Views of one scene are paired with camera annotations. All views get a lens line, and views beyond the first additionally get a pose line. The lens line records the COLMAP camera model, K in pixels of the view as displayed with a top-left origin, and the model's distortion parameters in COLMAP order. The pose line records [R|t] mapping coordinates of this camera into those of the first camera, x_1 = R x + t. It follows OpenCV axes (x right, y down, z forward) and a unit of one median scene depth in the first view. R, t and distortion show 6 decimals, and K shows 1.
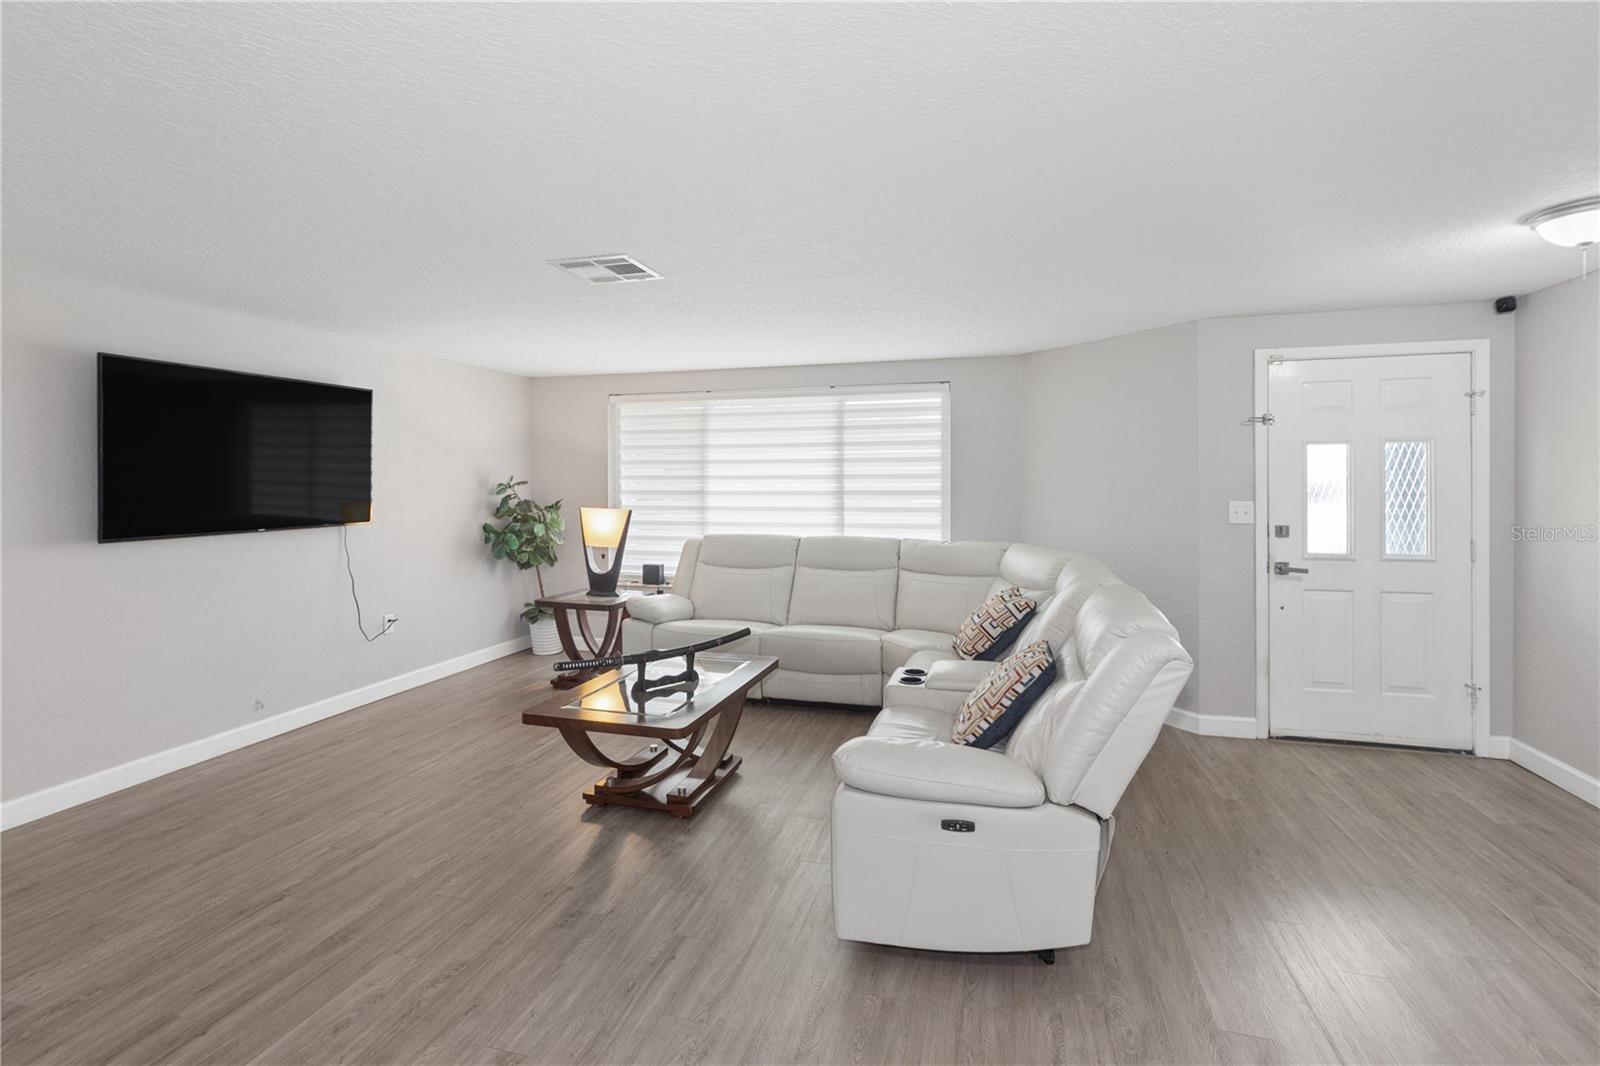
lens RADIAL K [[757.0, 0, 799.4], [0, 757.0, 483.8], [0, 0, 1]] dist [0.003156, 0.000332]
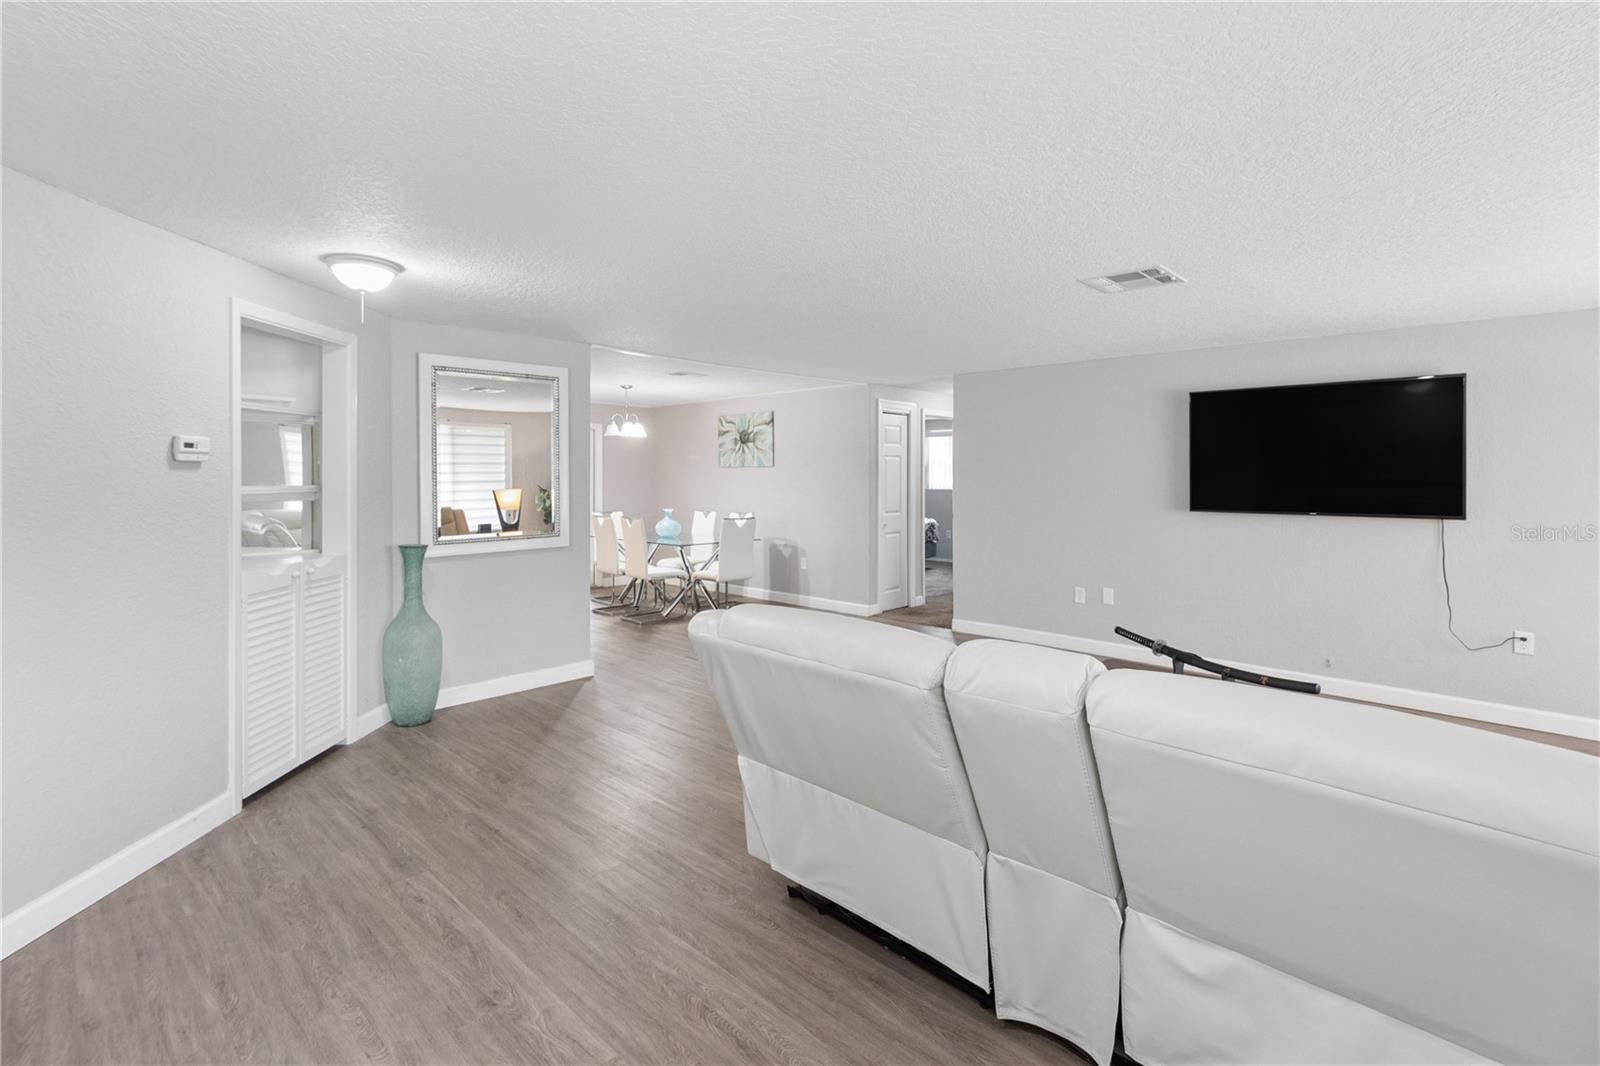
lens RADIAL K [[757.0, 0, 799.4], [0, 757.0, 483.8], [0, 0, 1]] dist [0.003156, 0.000332]
pose [[-0.477554, 0.020322, -0.878367, 0.709264], [-0.008421, 0.999581, 0.027705, -0.013186], [0.878562, 0.020628, -0.477183, 0.829432]]
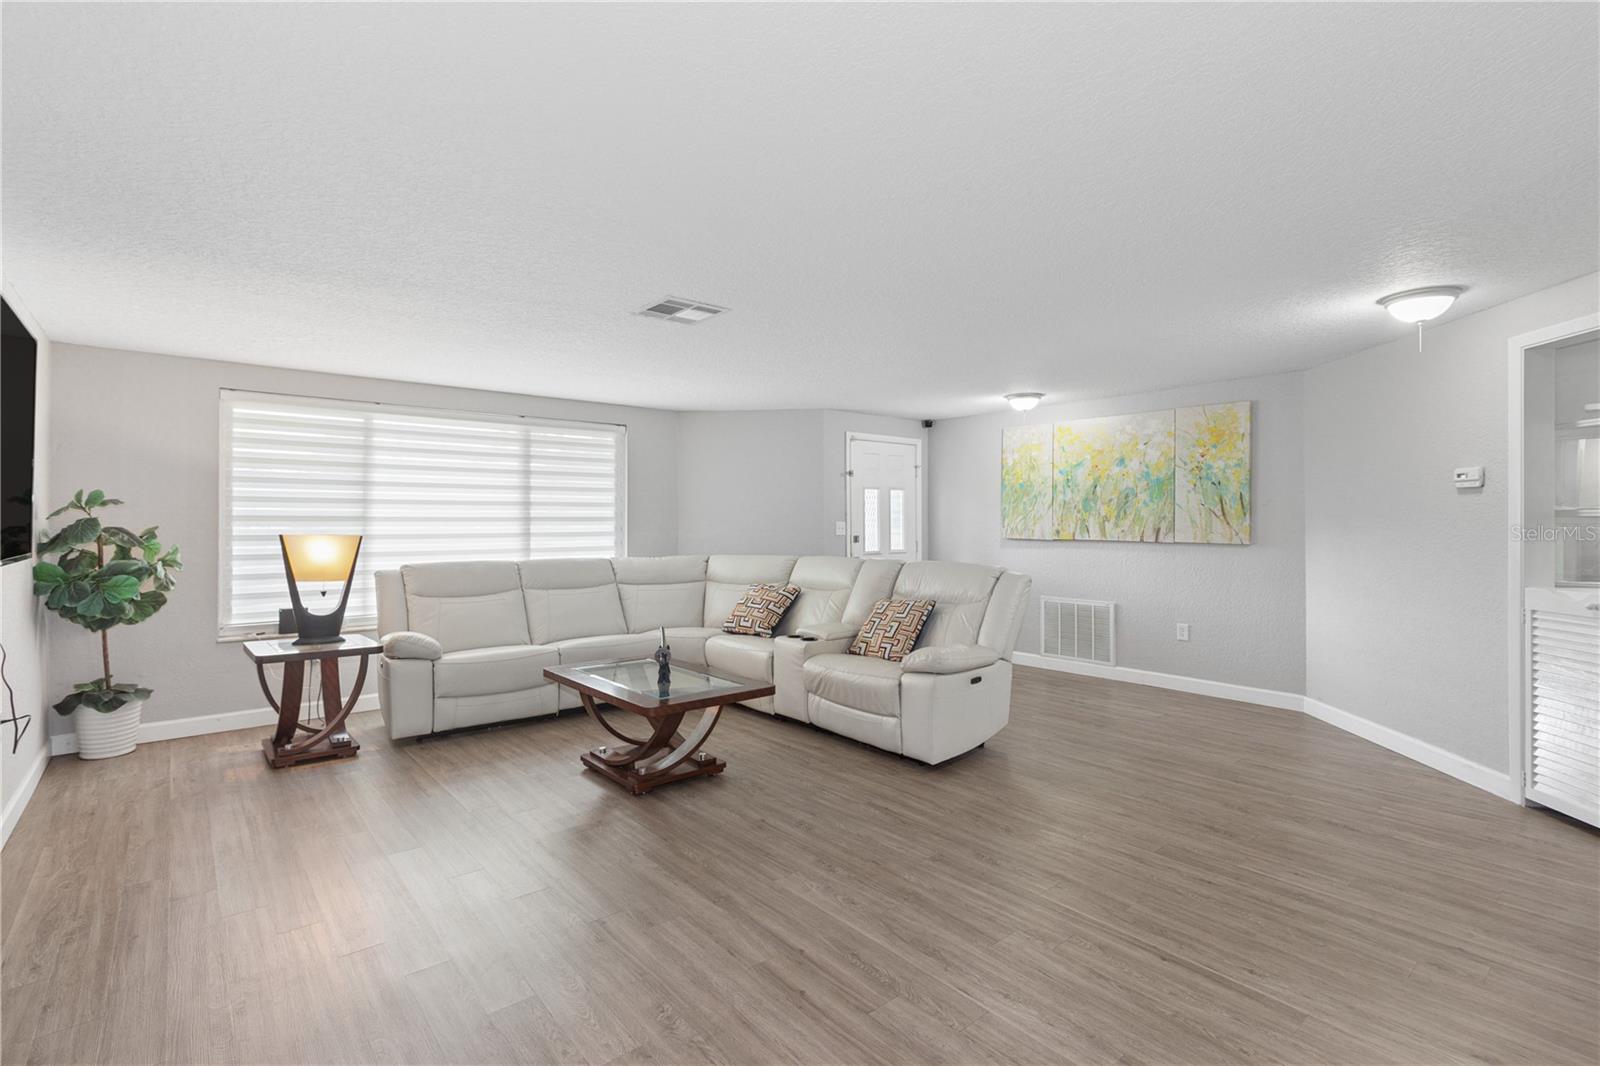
lens RADIAL K [[746.0, 0, 805.4], [0, 746.0, 502.1], [0, 0, 1]] dist [0.013858, 0.000130]
pose [[0.554440, 0.024818, 0.831854, -0.826633], [0.004434, 0.999453, -0.032774, 0.033667], [-0.832212, 0.021860, 0.554026, 0.160264]]
